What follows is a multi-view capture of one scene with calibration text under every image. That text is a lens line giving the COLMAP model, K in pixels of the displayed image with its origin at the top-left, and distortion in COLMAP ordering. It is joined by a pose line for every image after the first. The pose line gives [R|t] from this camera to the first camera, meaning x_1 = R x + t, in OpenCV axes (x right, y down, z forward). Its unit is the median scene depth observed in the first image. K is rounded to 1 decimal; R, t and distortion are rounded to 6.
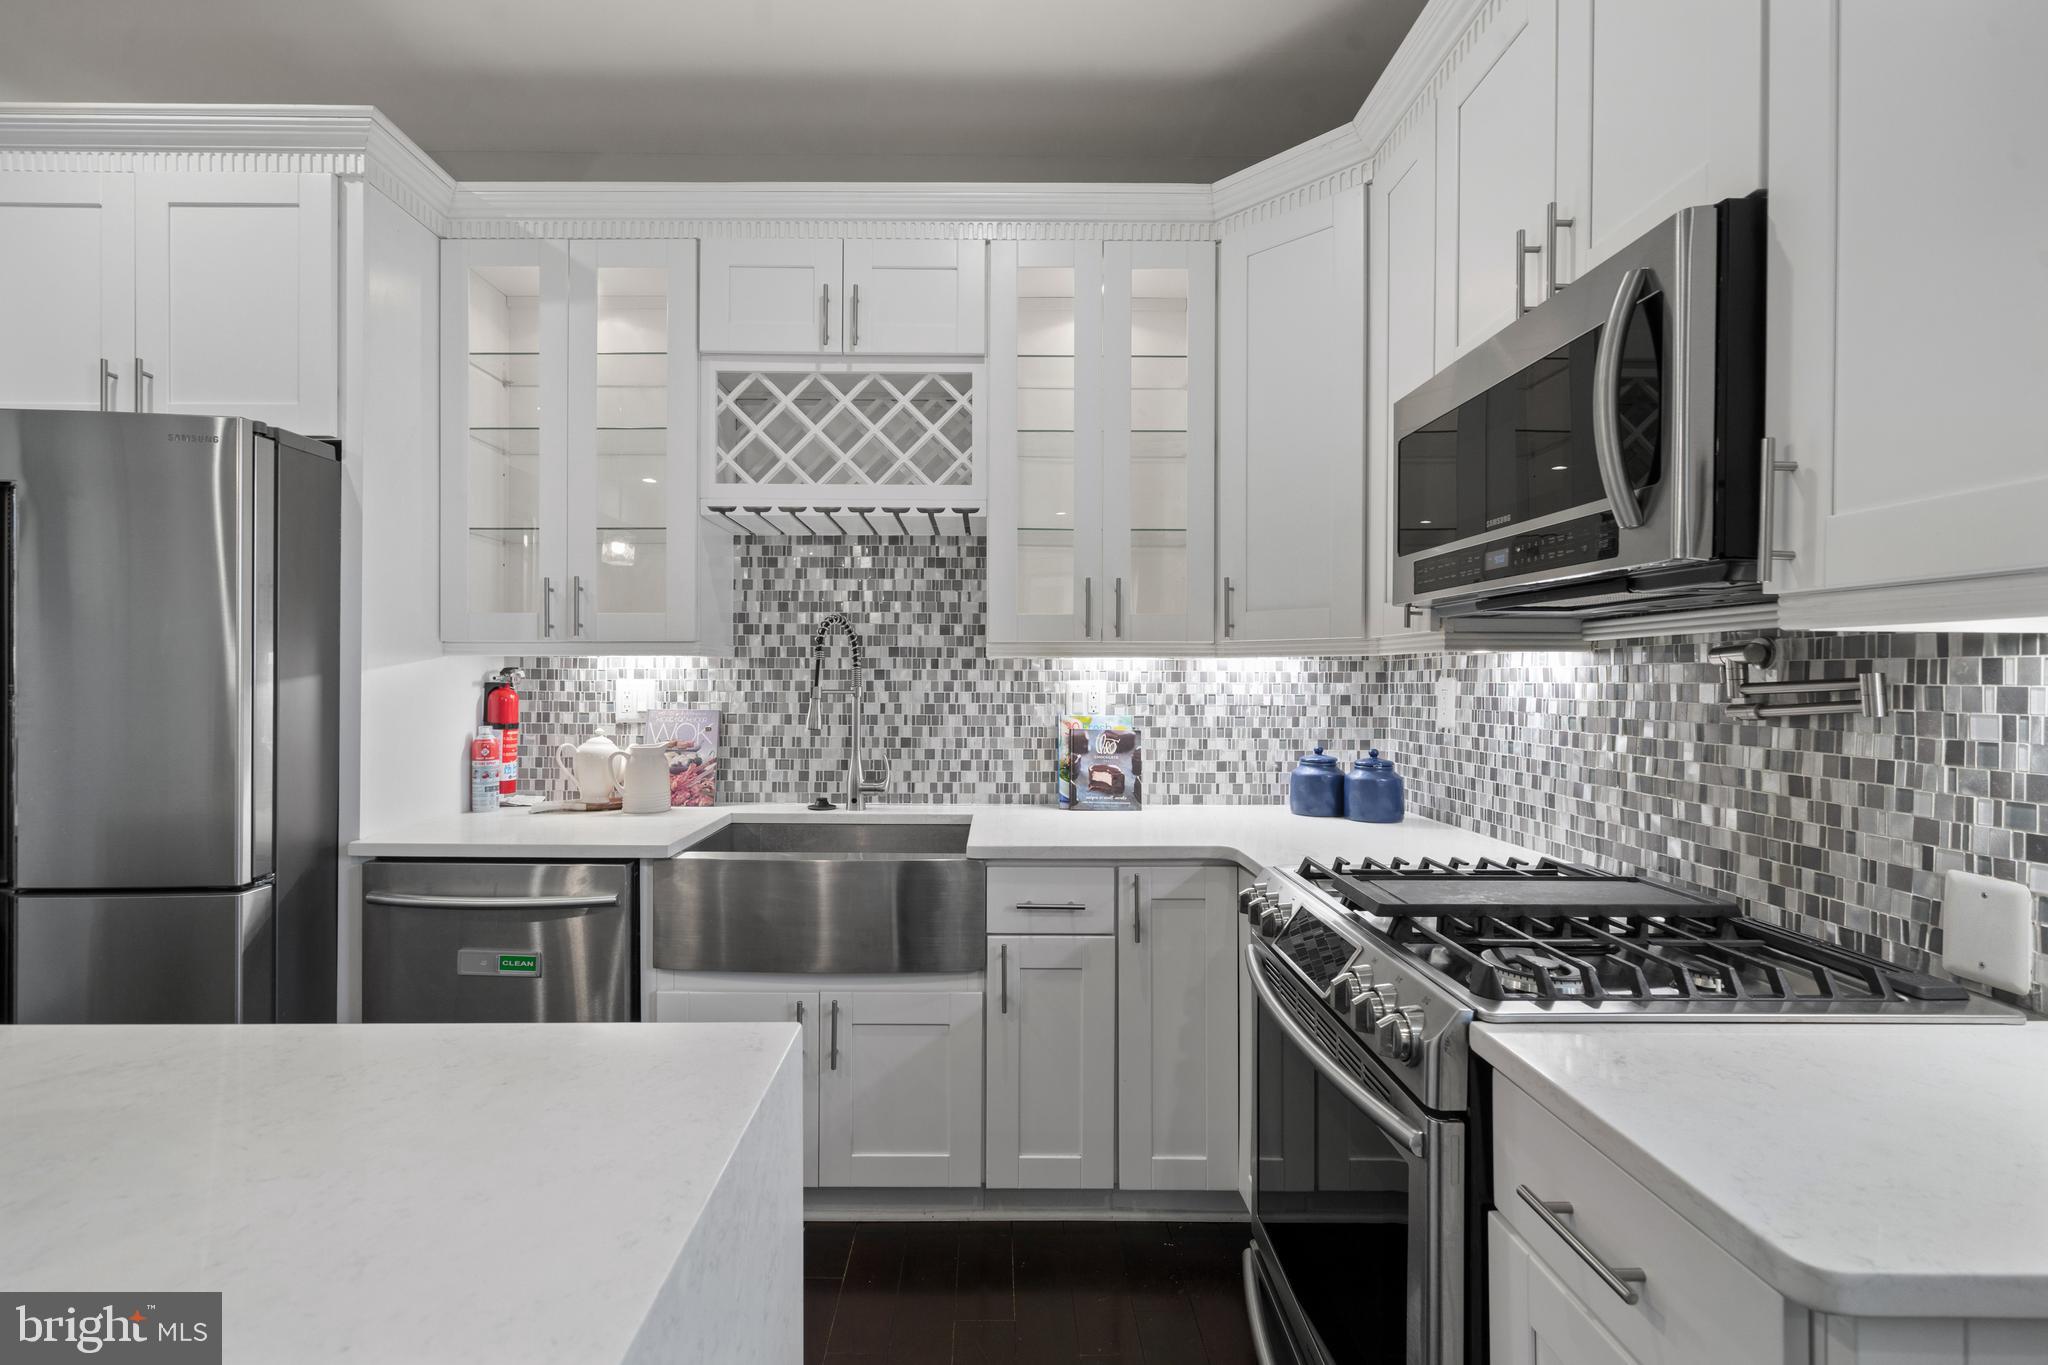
lens RADIAL K [[889.4, 0, 997.8], [0, 889.4, 679.3], [0, 0, 1]] dist [-0.000325, -0.000067]
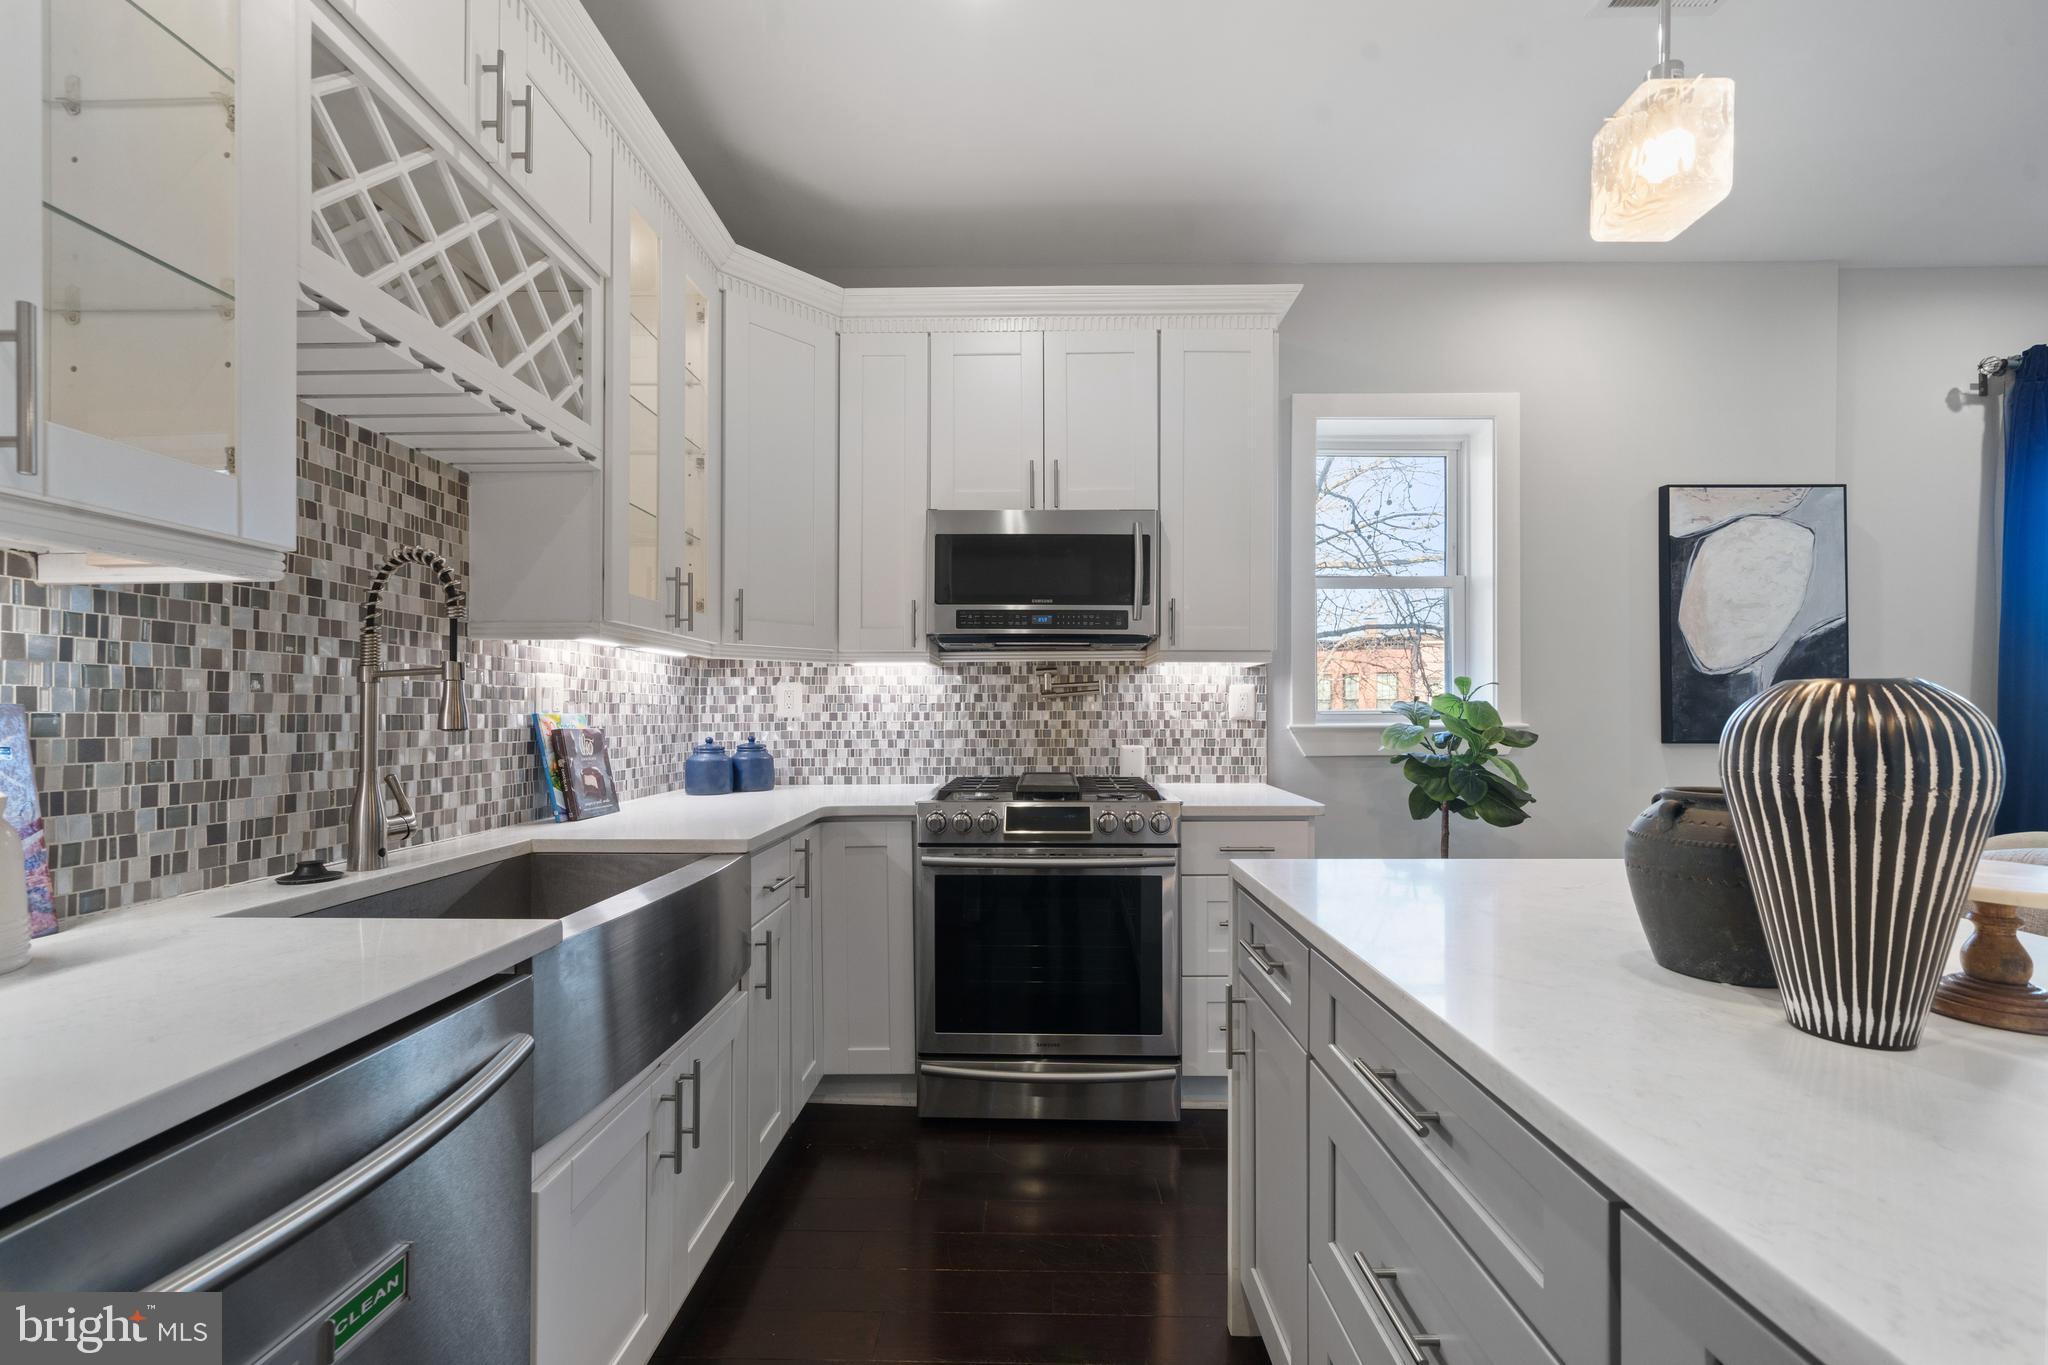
lens RADIAL K [[806.2, 0, 1026.8], [0, 806.2, 708.7], [0, 0, 1]] dist [-0.001439, -0.000349]
pose [[0.014744, 0.002363, 0.999889, -0.681805], [0.004299, 0.999988, -0.002427, 0.039450], [-0.999882, 0.004334, 0.014734, 0.528445]]
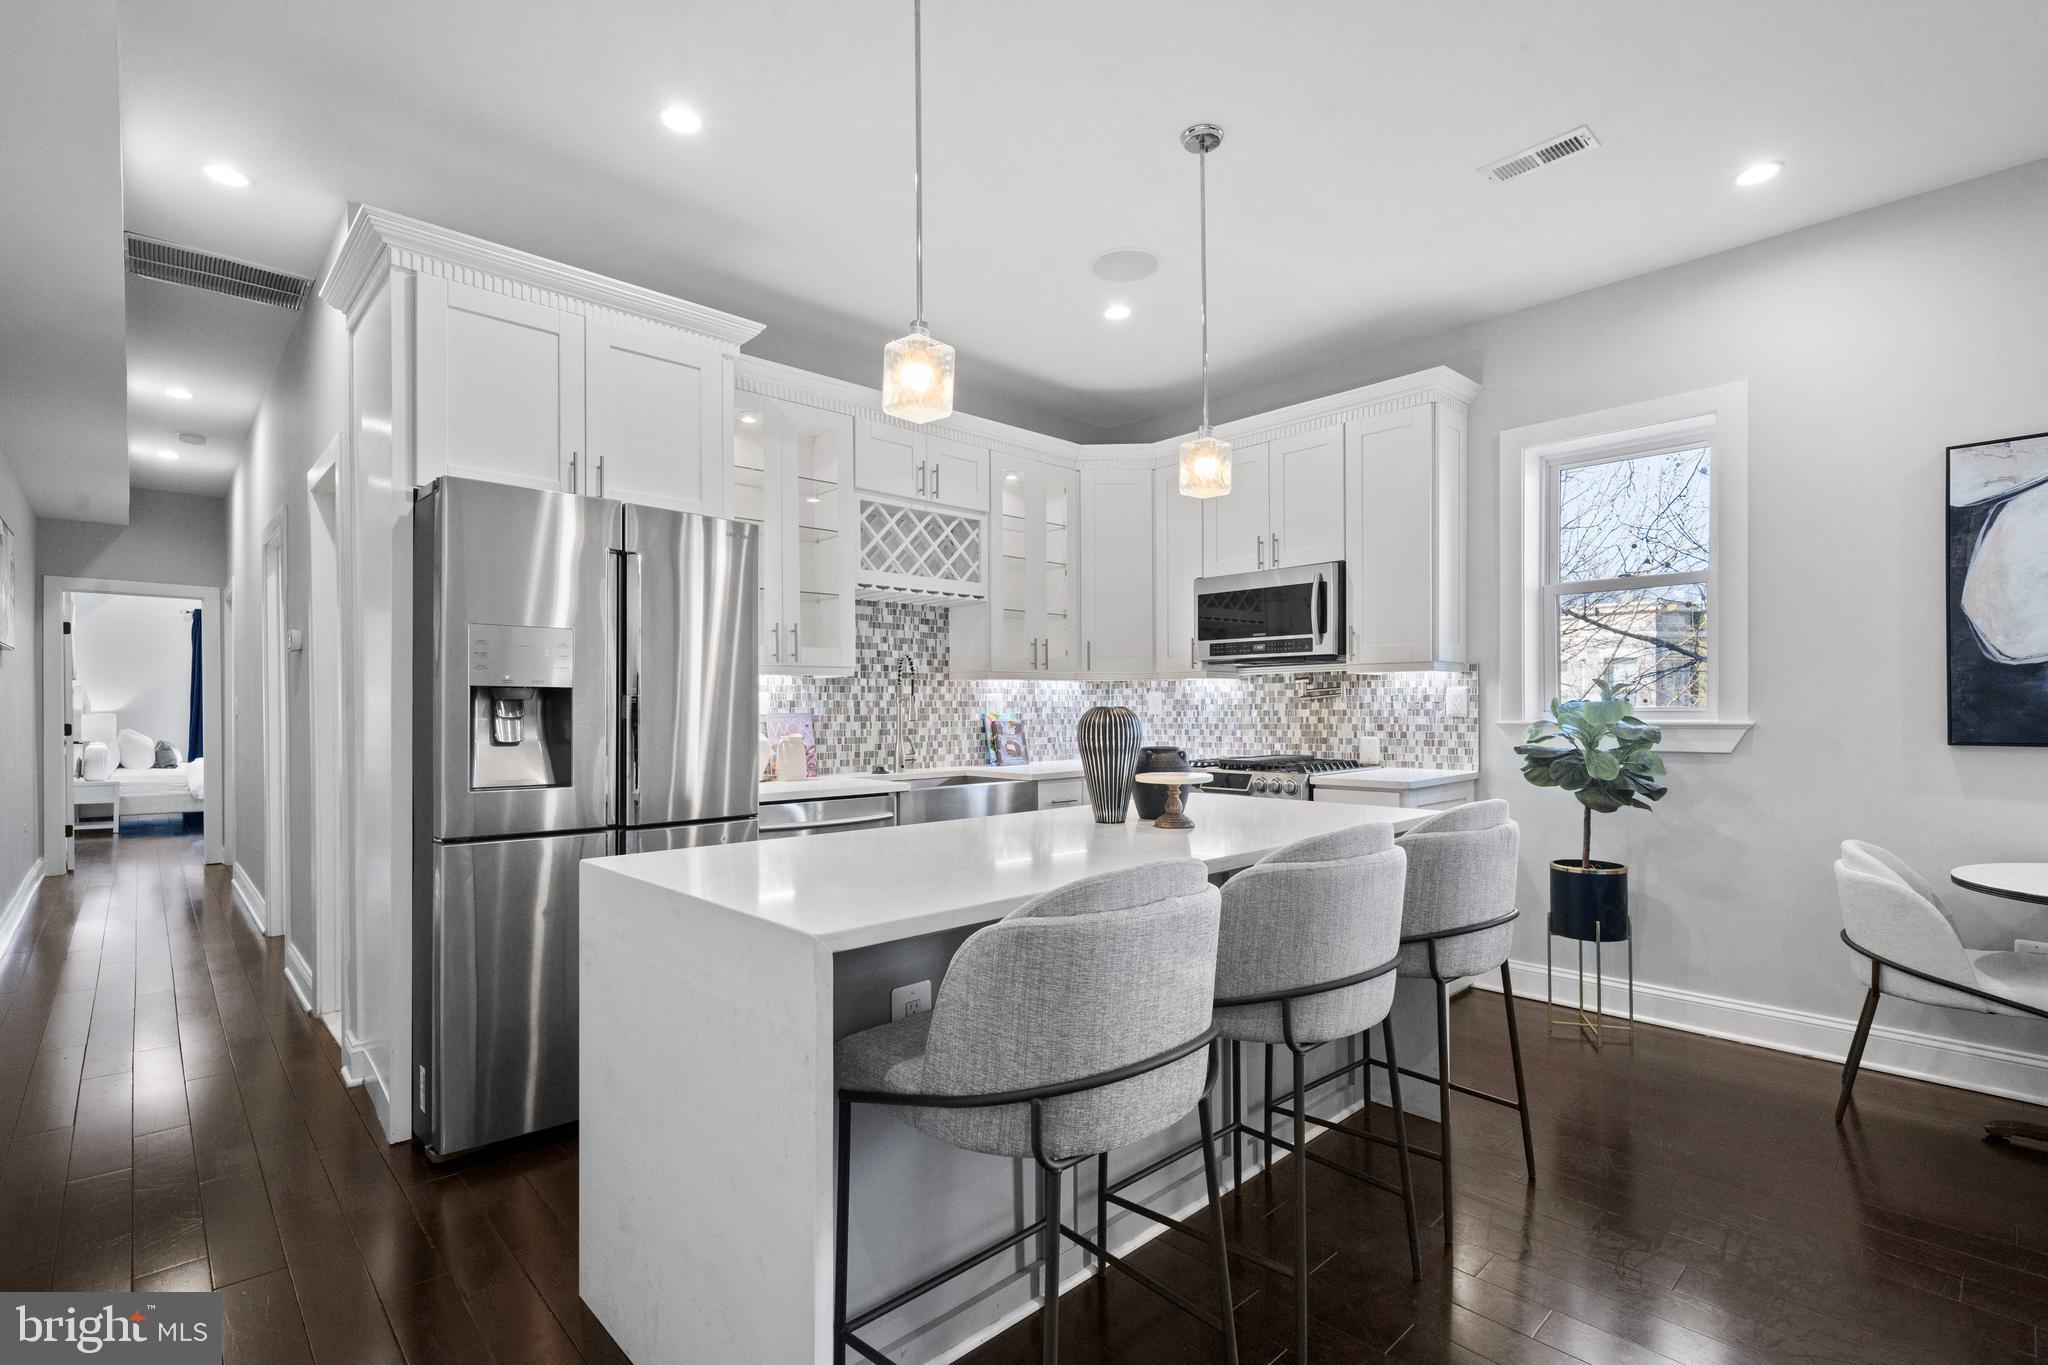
lens RADIAL K [[943.3, 0, 1027.6], [0, 943.3, 711.4], [0, 0, 1]] dist [0.001177, 0.000452]
pose [[0.727159, -0.011150, 0.686379, -1.135712], [0.012044, 0.999921, 0.003483, 0.030898], [-0.686364, 0.005734, 0.727236, -0.398252]]
